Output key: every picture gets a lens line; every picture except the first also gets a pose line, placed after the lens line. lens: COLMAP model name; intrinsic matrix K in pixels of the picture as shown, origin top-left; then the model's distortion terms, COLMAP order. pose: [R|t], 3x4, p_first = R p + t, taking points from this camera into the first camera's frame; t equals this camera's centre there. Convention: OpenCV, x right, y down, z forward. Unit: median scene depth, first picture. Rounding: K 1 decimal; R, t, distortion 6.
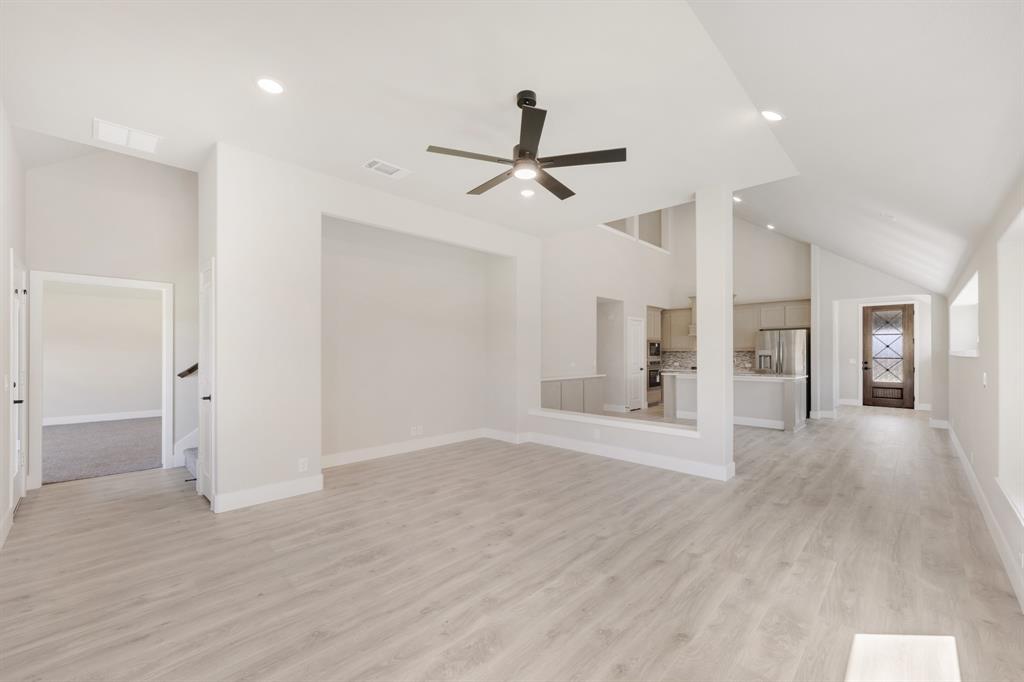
lens RADIAL K [[421.2, 0, 506.9], [0, 421.2, 348.0], [0, 0, 1]] dist [-0.002725, 0.000062]
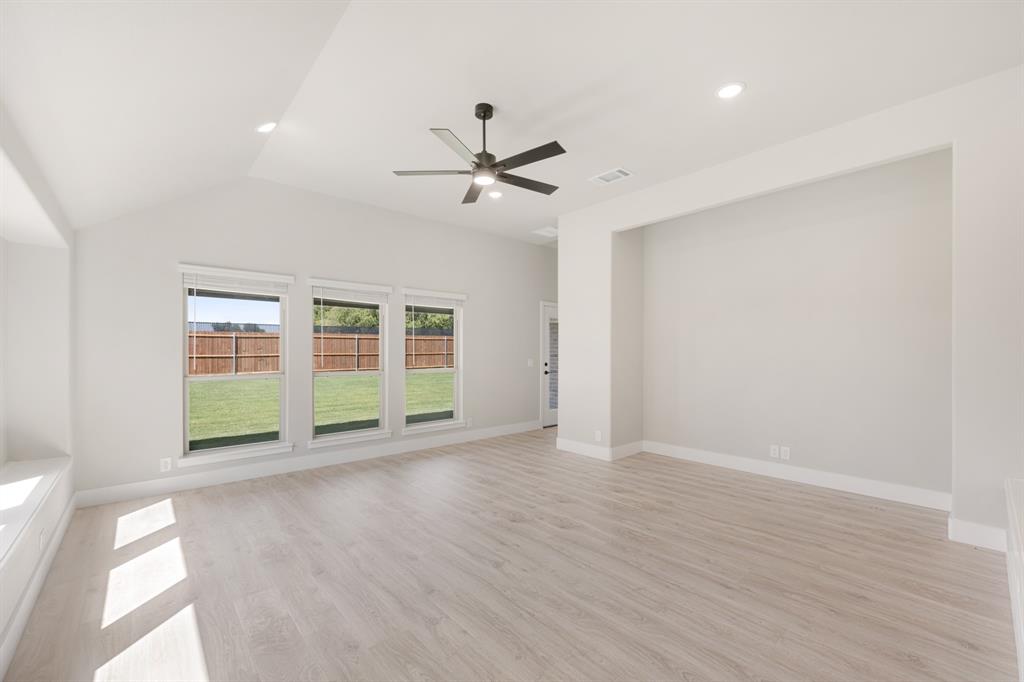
lens RADIAL K [[421.2, 0, 516.0], [0, 421.2, 349.2], [0, 0, 1]] dist [-0.002725, 0.000062]
pose [[-0.072218, -0.006901, -0.997365, 0.940098], [0.008846, 0.999932, -0.007559, 0.023573], [0.997350, -0.009368, -0.072152, 0.971981]]
